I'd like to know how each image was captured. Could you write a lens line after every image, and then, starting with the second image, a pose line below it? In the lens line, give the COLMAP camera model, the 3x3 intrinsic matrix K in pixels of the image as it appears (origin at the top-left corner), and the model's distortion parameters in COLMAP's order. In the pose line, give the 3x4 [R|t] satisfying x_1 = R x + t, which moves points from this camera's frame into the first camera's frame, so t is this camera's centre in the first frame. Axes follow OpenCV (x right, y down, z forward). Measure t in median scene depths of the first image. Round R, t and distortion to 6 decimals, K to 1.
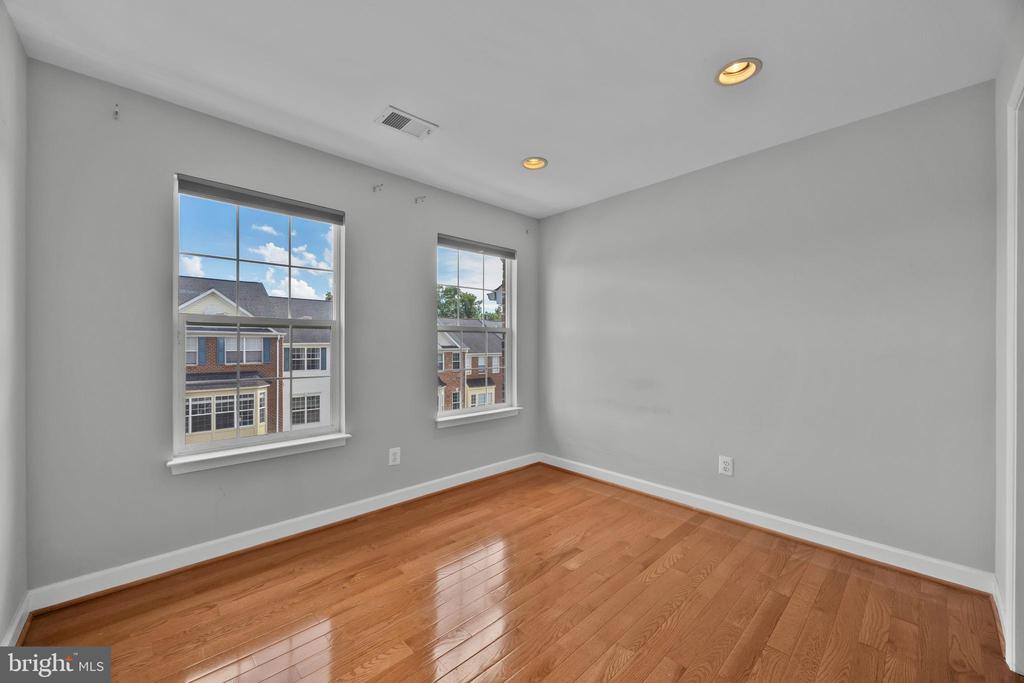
lens RADIAL K [[393.4, 0, 493.6], [0, 393.4, 344.4], [0, 0, 1]] dist [0.000159, 0.000129]
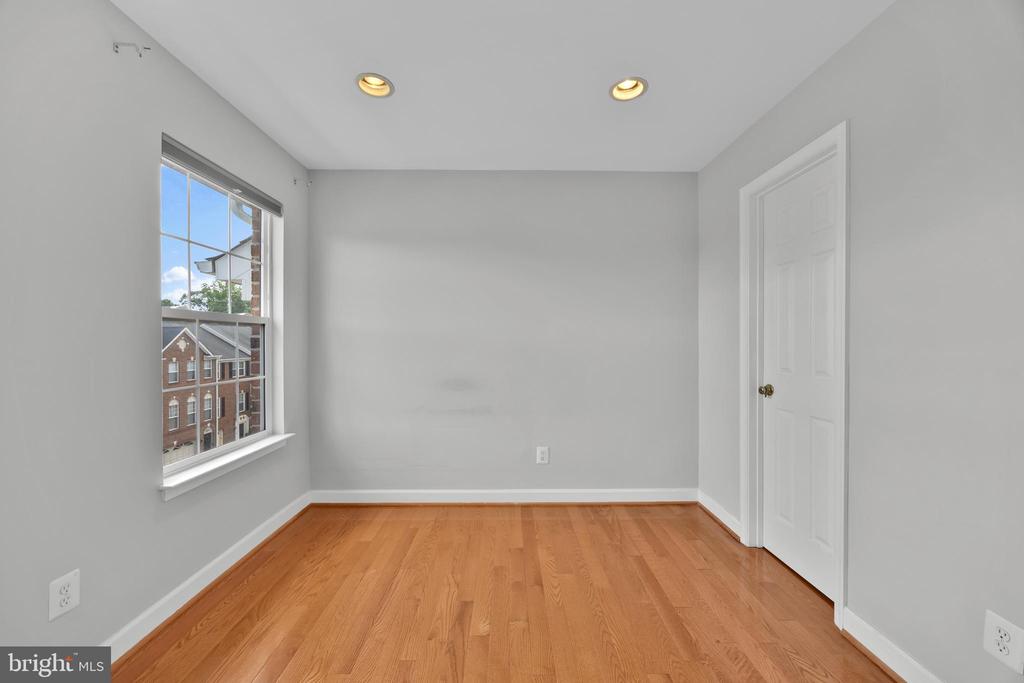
lens RADIAL K [[395.6, 0, 508.2], [0, 395.6, 341.6], [0, 0, 1]] dist [-0.003977, -0.000248]
pose [[0.658567, -0.002784, 0.752517, -0.283444], [-0.000860, 0.999990, 0.004453, -0.006769], [-0.752522, -0.003580, 0.658558, 0.360165]]
